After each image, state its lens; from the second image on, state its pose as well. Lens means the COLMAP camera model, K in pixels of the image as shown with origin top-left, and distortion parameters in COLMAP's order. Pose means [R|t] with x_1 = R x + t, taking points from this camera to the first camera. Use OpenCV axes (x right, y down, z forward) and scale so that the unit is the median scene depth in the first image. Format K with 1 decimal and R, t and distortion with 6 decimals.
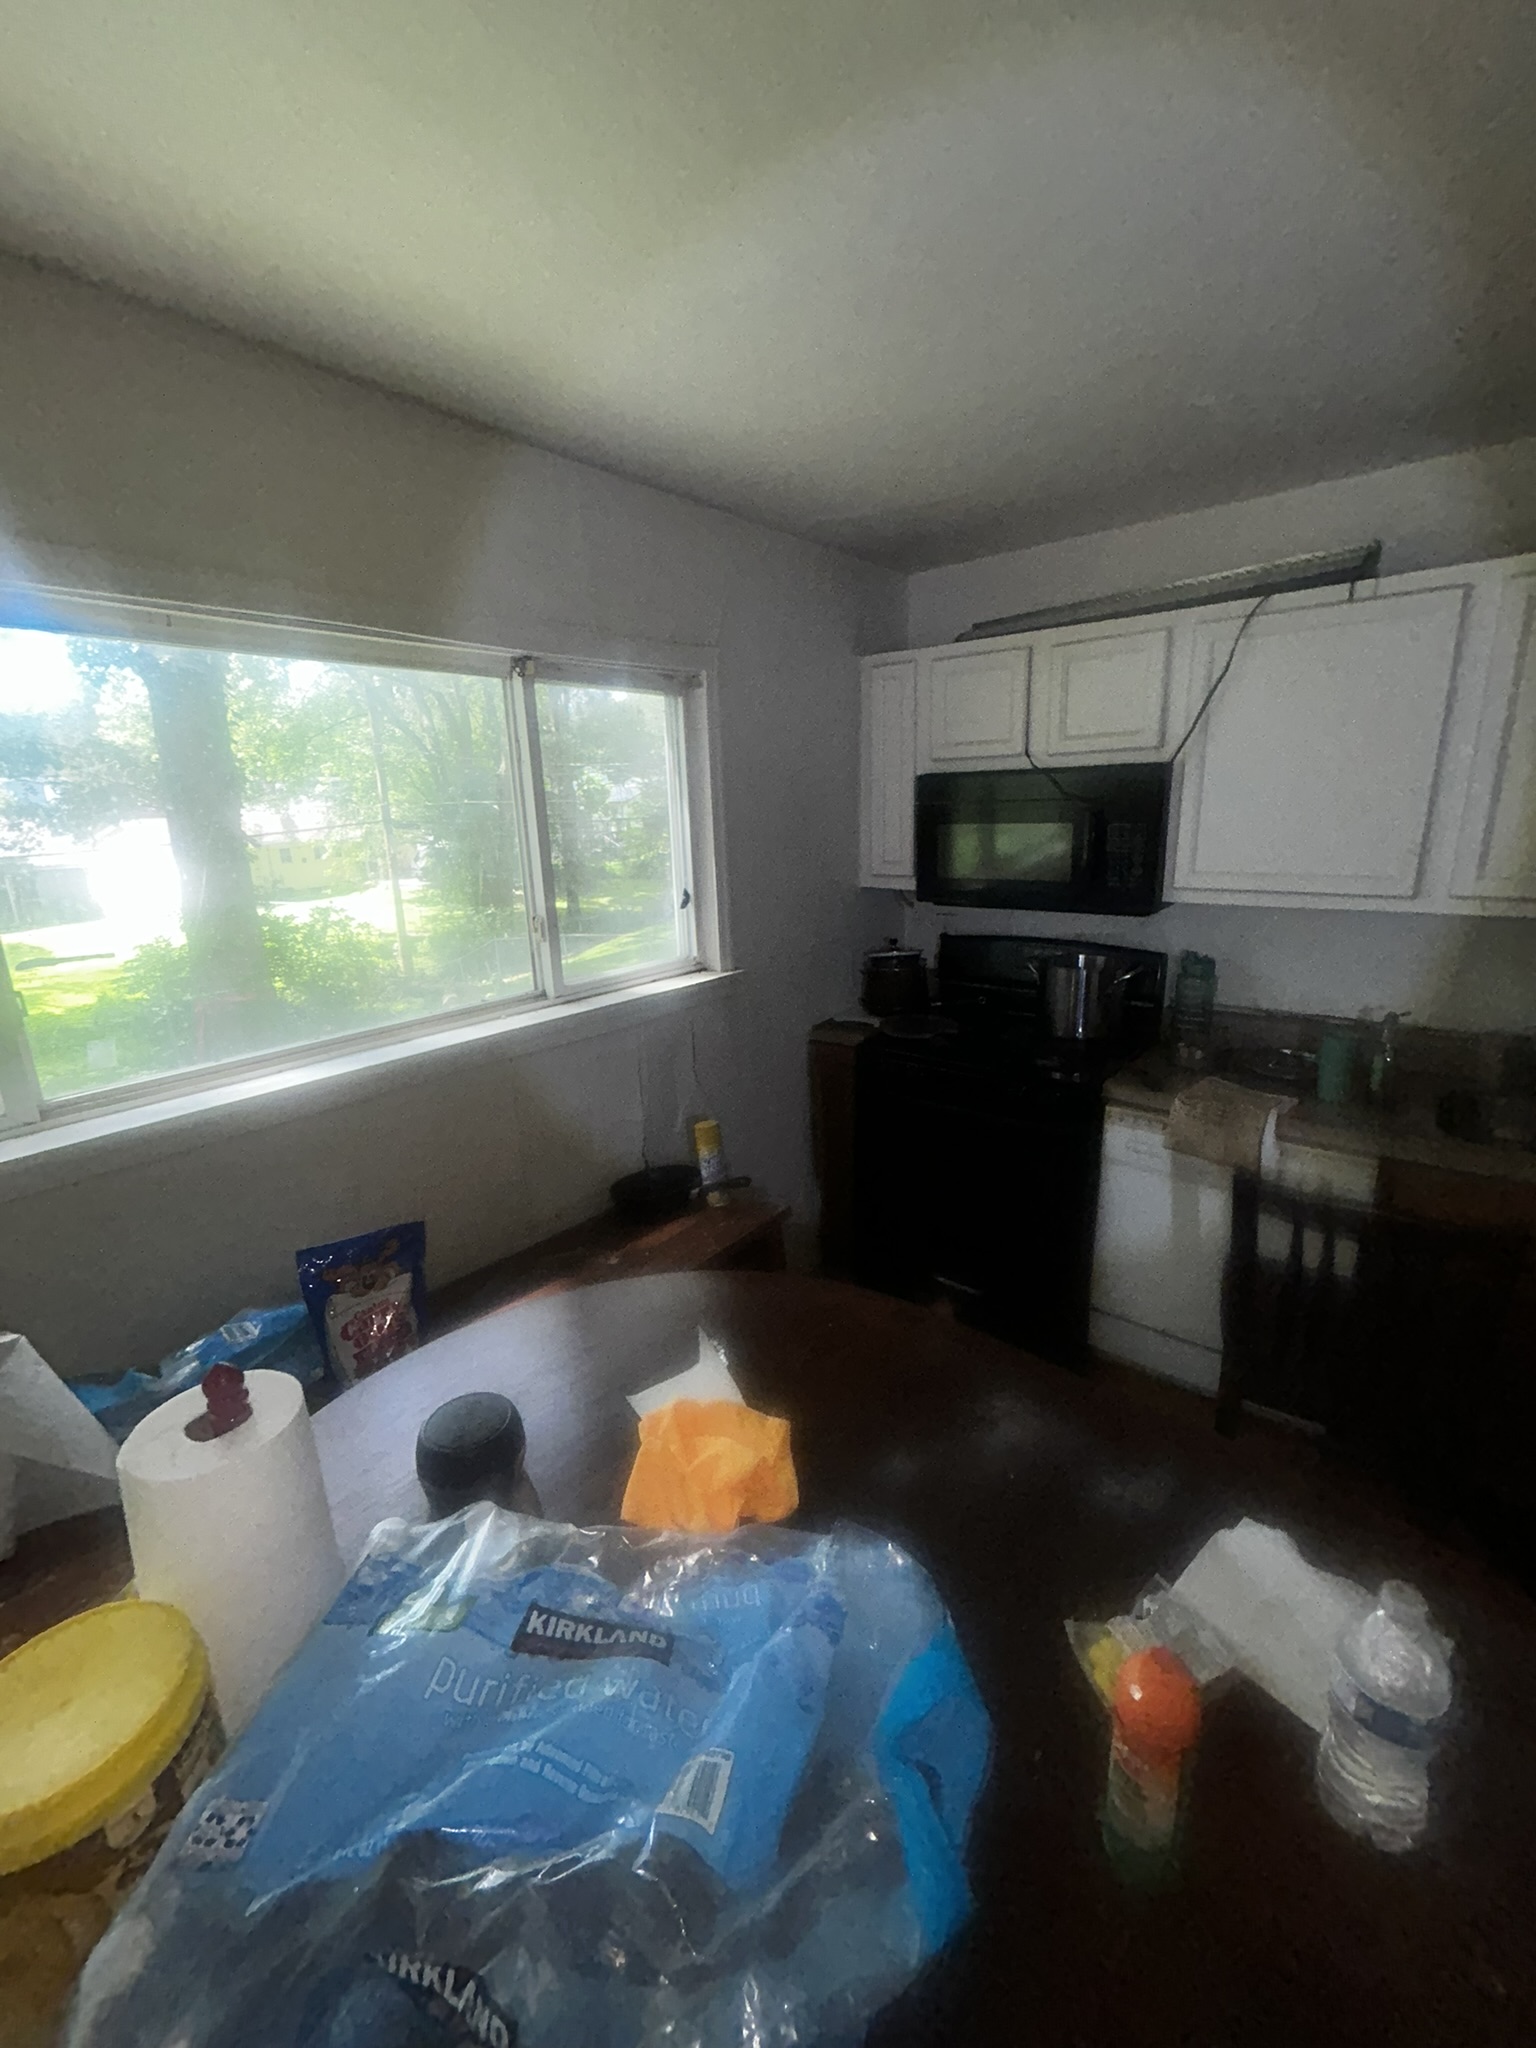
lens RADIAL K [[833.1, 0, 771.6], [0, 833.1, 1021.2], [0, 0, 1]] dist [-0.002025, 0.000436]
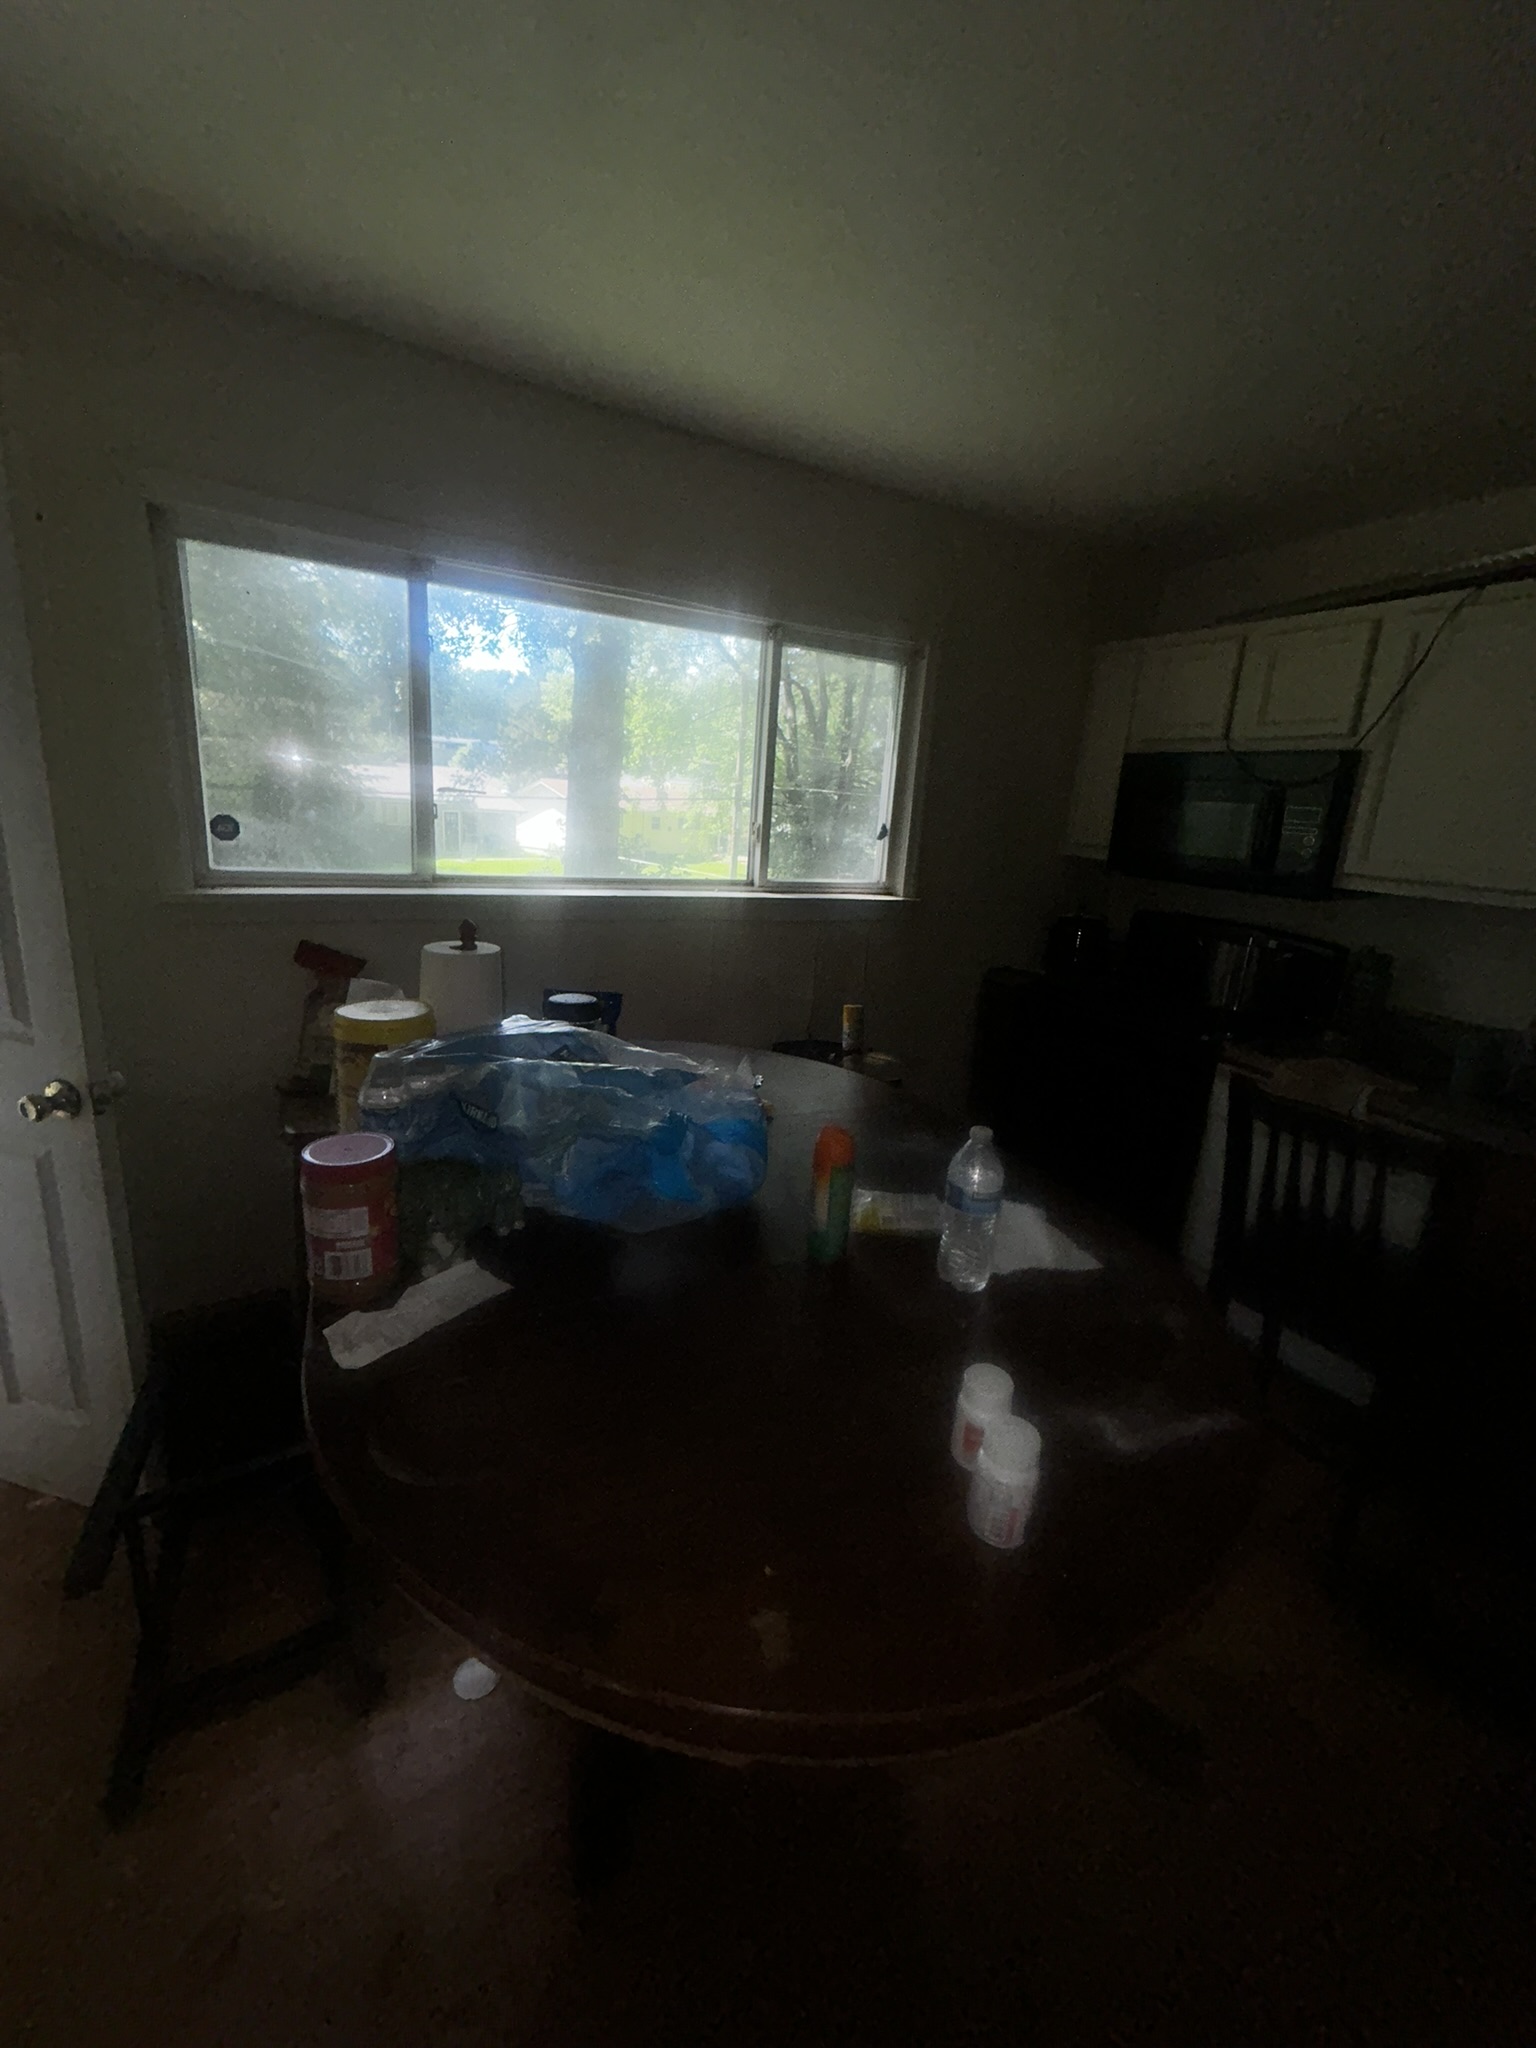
lens RADIAL K [[833.1, 0, 769.2], [0, 833.1, 1024.3], [0, 0, 1]] dist [-0.002025, 0.000436]
pose [[0.917693, 0.190946, -0.348396, 0.193635], [-0.192033, 0.980874, 0.031765, 0.106424], [0.347798, 0.037753, 0.936809, -0.166882]]
